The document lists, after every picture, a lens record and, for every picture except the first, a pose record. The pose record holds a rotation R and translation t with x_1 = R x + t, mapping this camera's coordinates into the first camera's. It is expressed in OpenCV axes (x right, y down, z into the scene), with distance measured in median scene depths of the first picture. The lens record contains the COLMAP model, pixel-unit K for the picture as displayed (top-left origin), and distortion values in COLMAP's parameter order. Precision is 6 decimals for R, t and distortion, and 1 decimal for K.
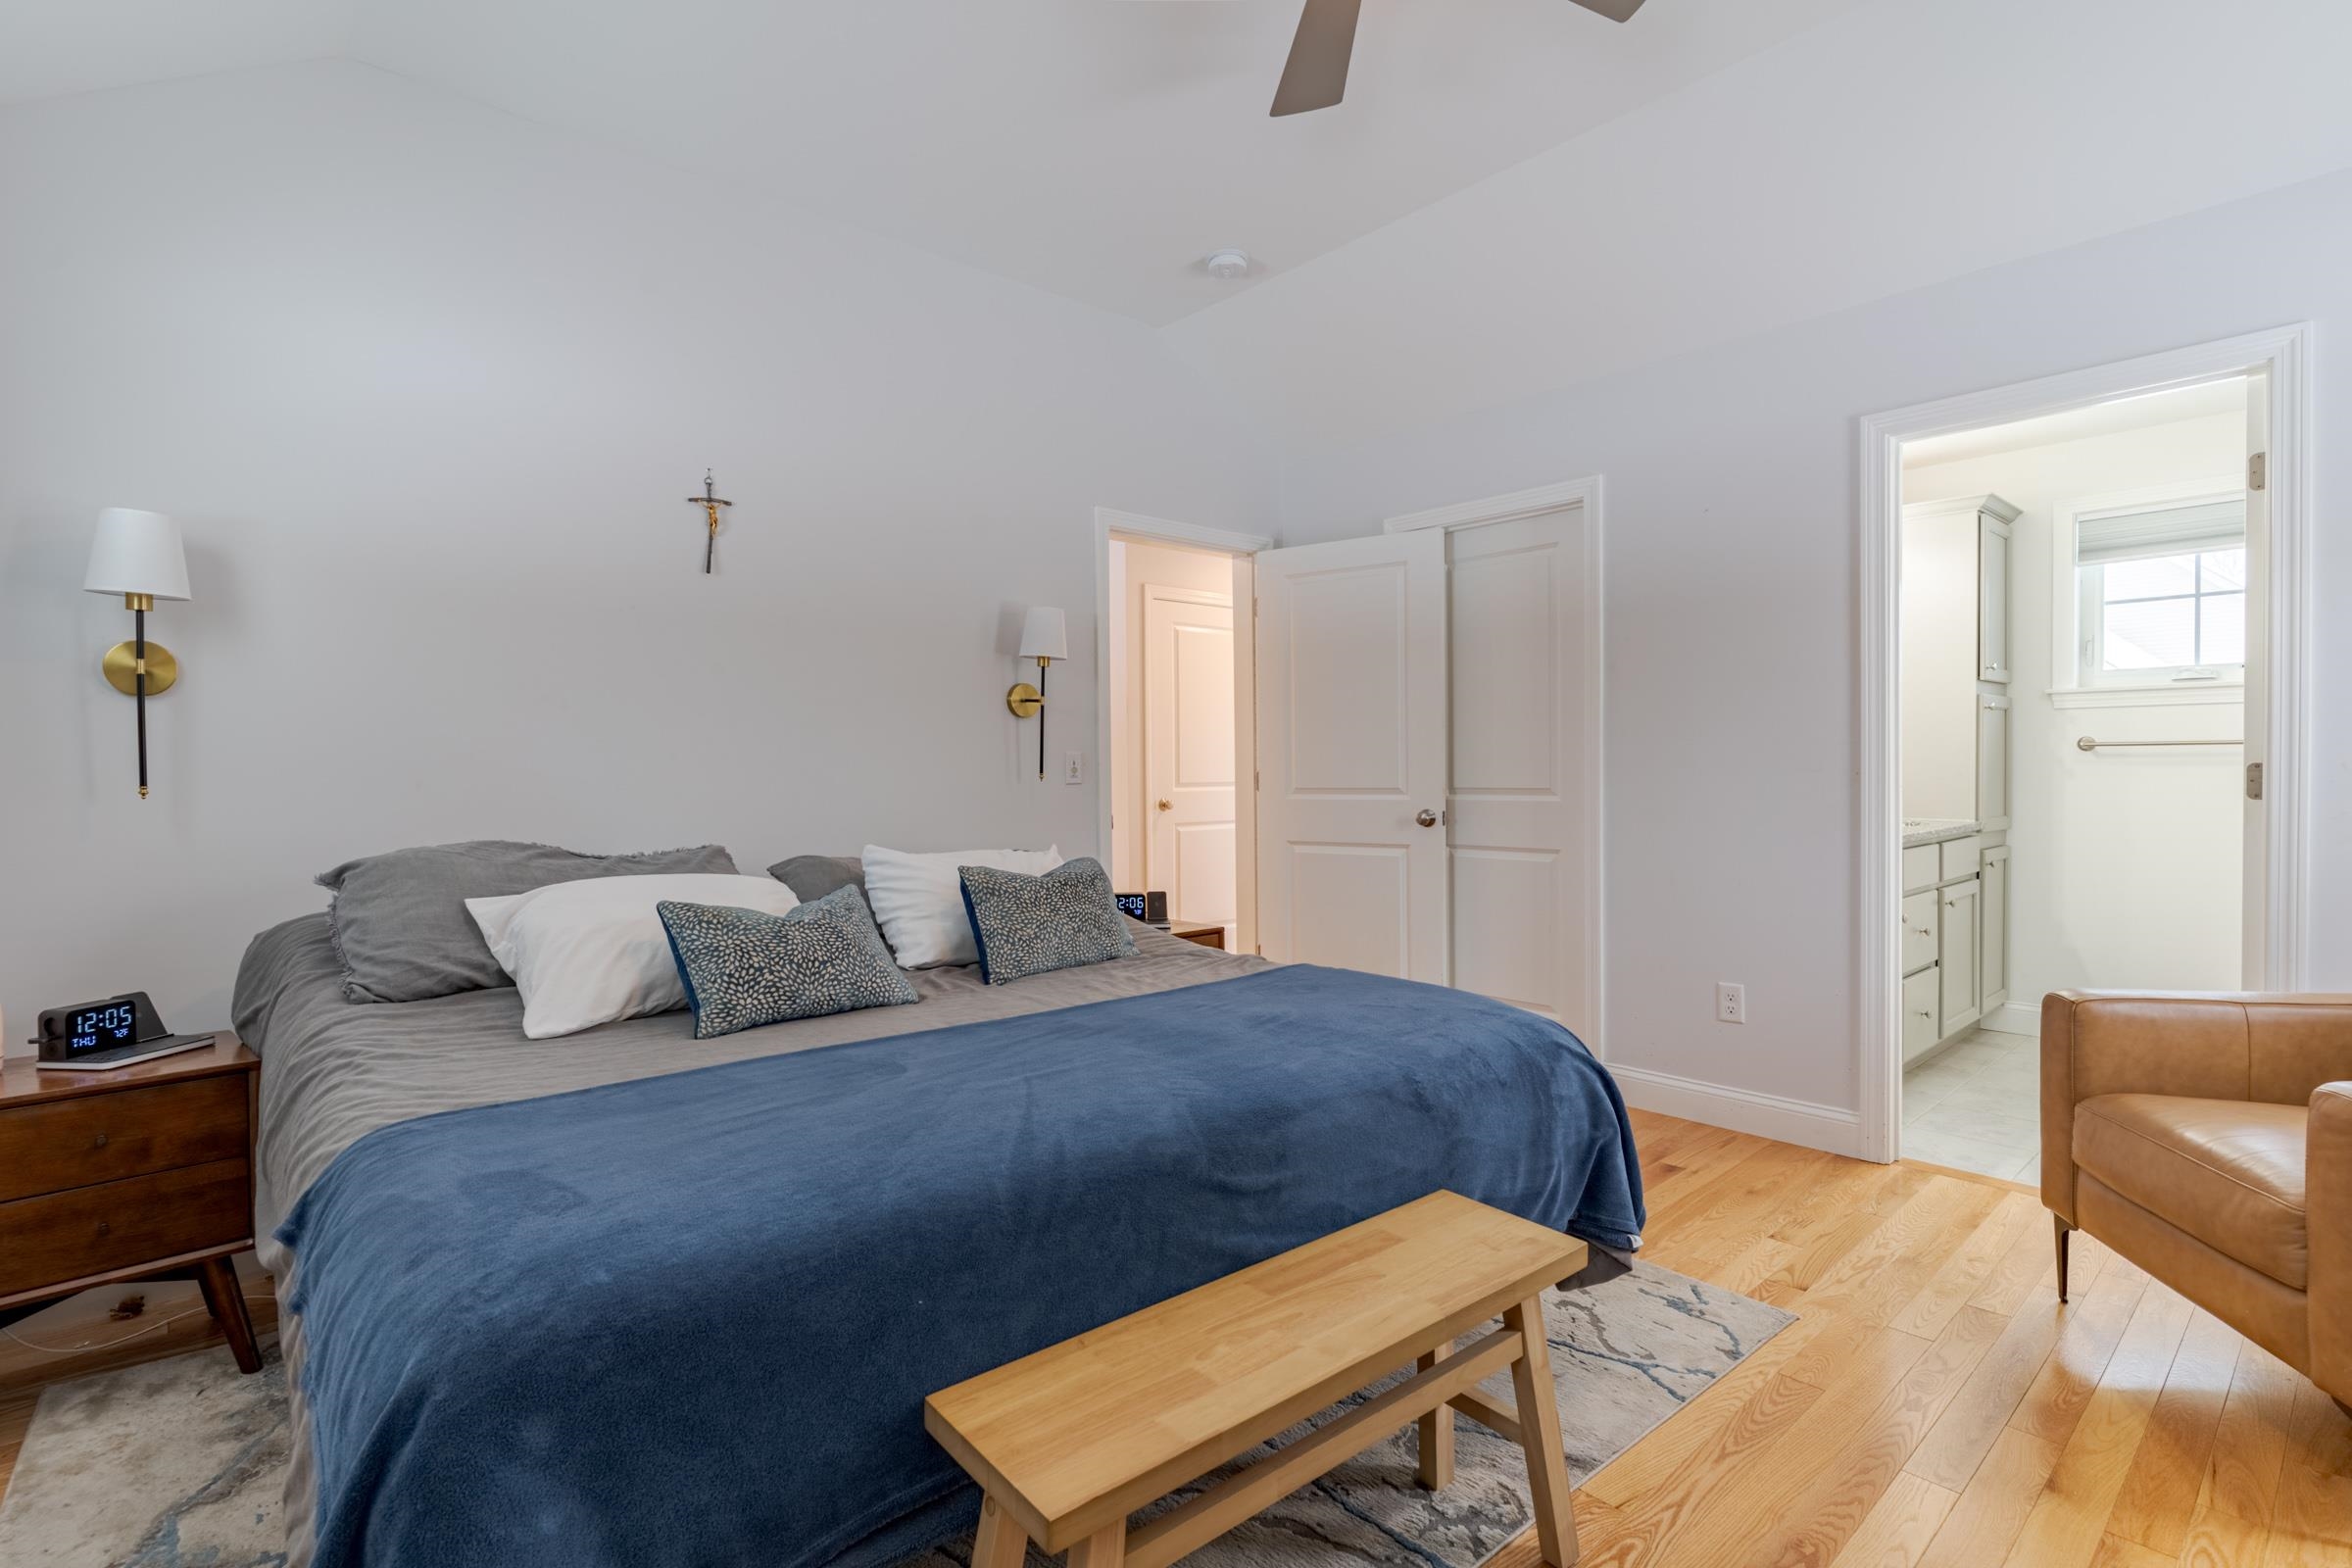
lens RADIAL K [[1123.0, 0, 1177.3], [0, 1123.0, 784.6], [0, 0, 1]] dist [0.002608, -0.000597]
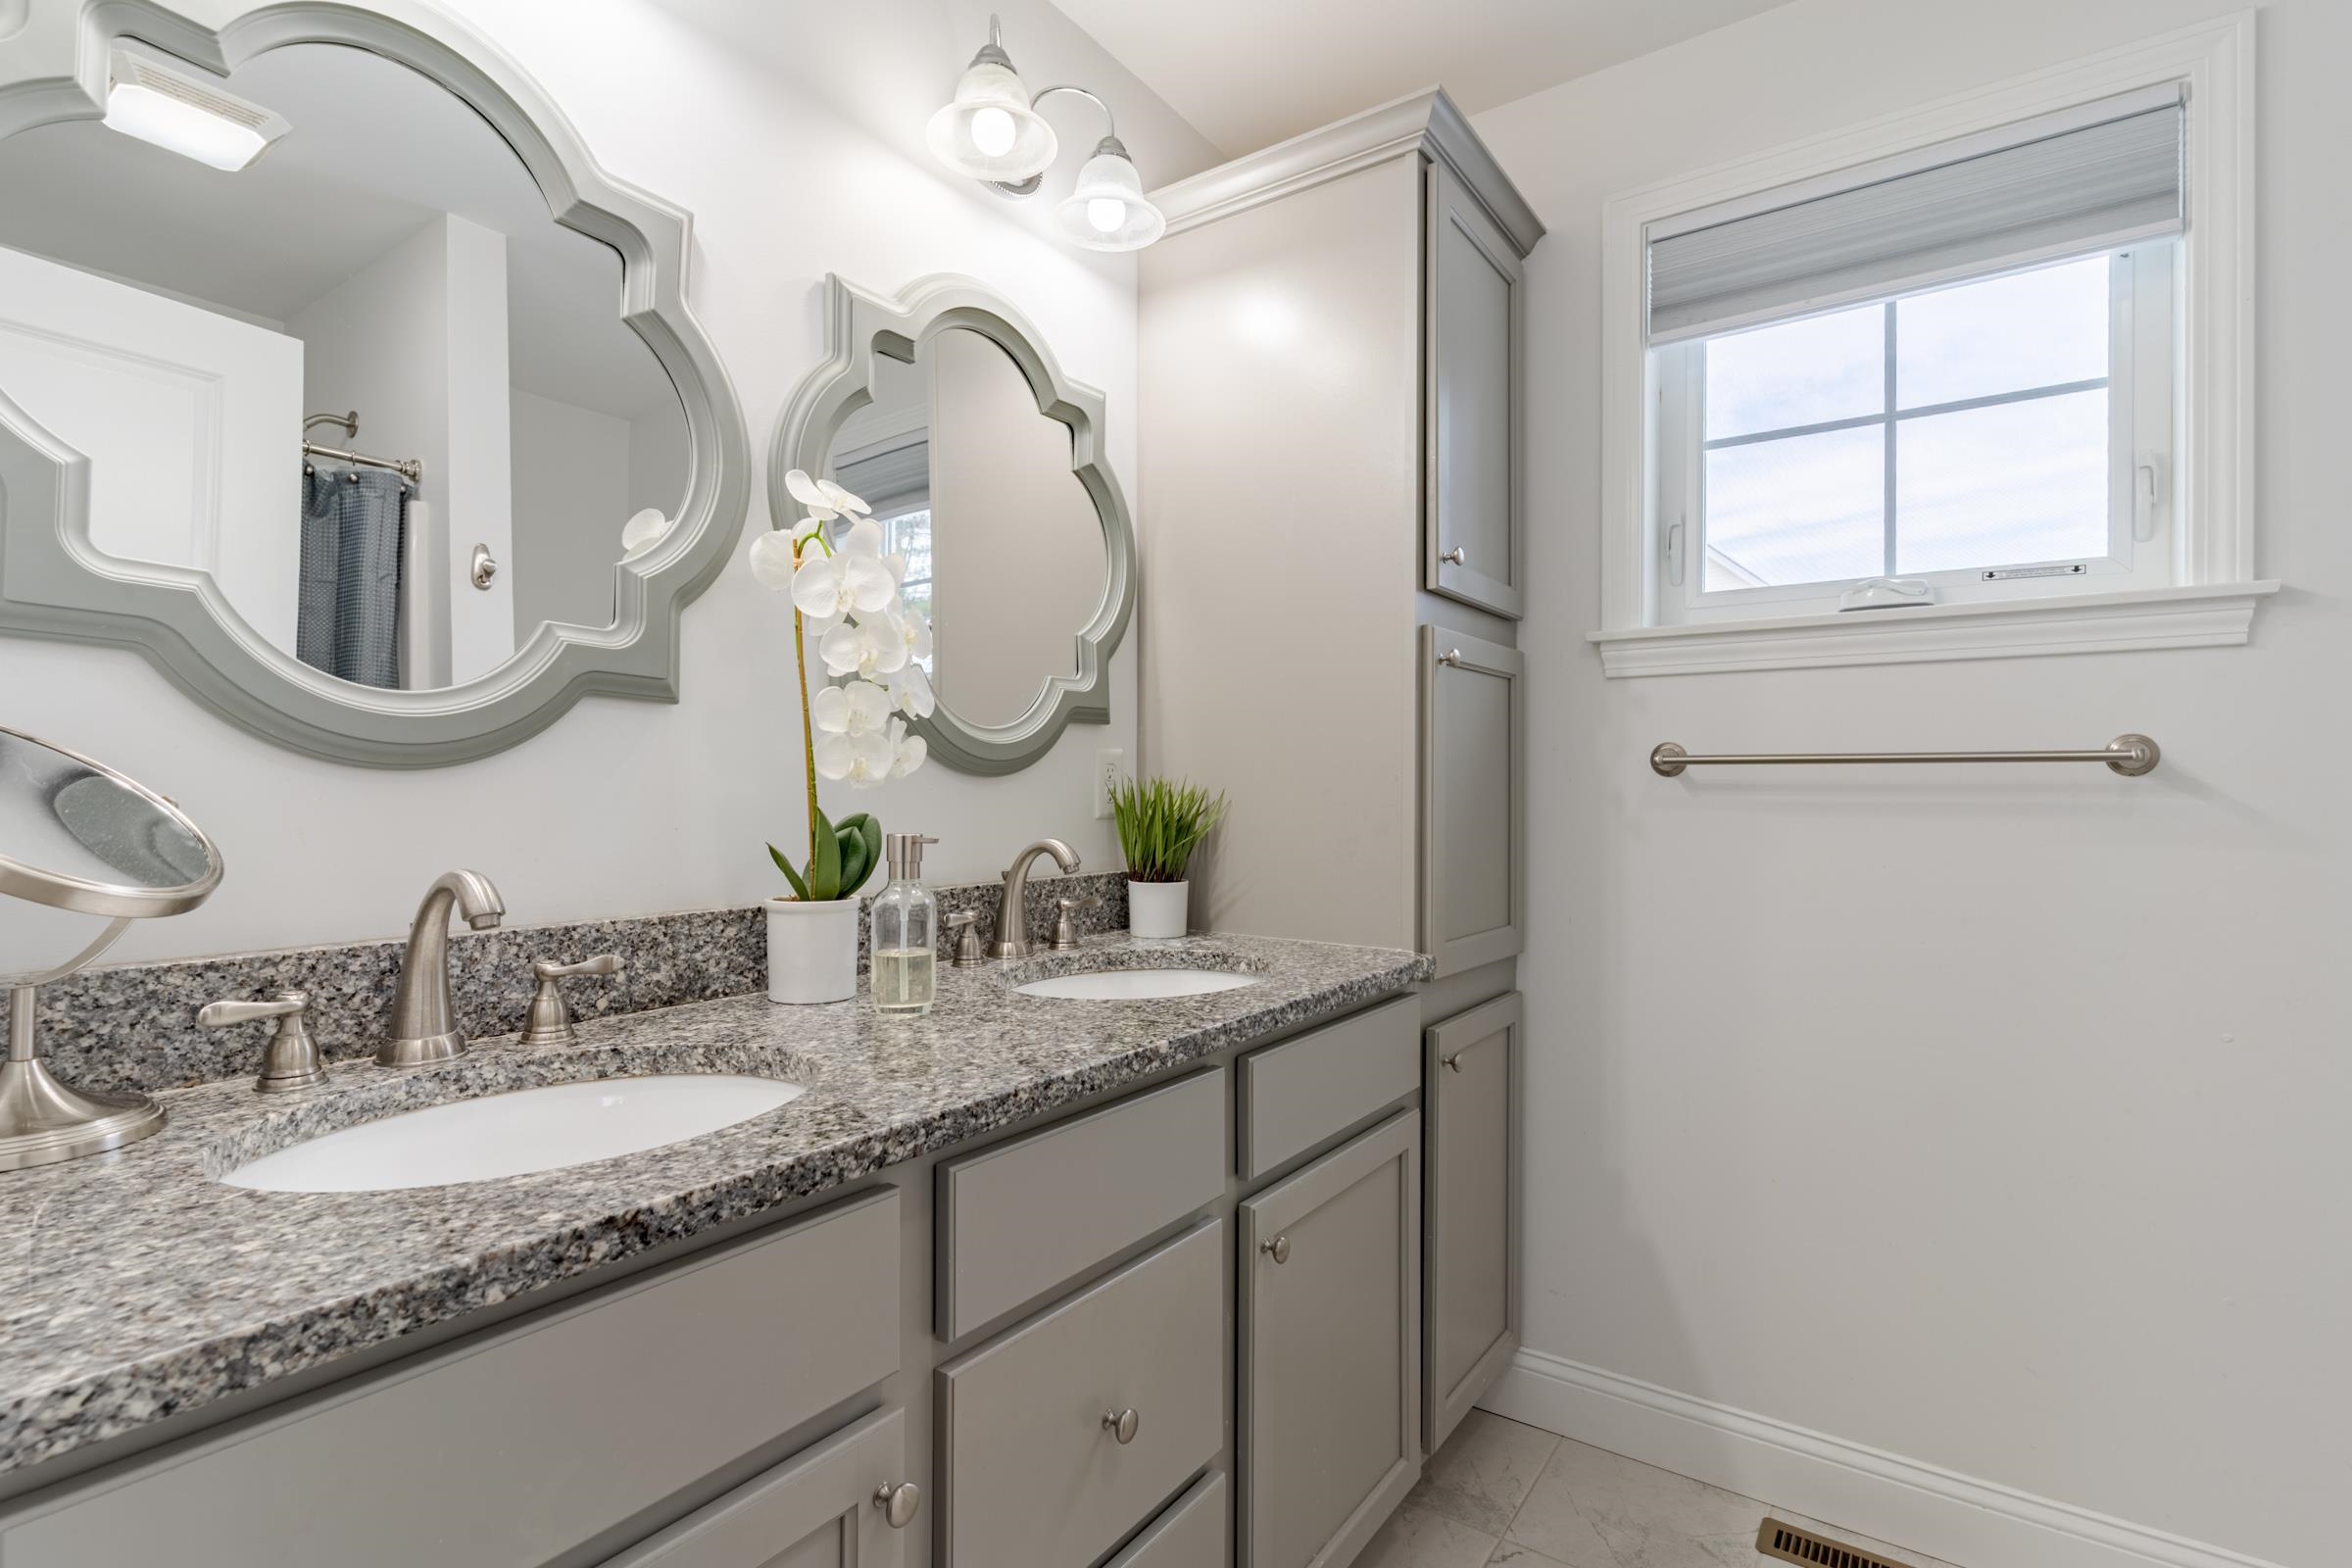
lens RADIAL K [[1123.0, 0, 1183.0], [0, 1123.0, 789.0], [0, 0, 1]] dist [0.002608, -0.000597]
pose [[0.973149, 0.011190, 0.229905, 0.534015], [-0.006162, 0.999726, -0.022576, -0.014415], [-0.230094, 0.020553, 0.972951, 0.631755]]
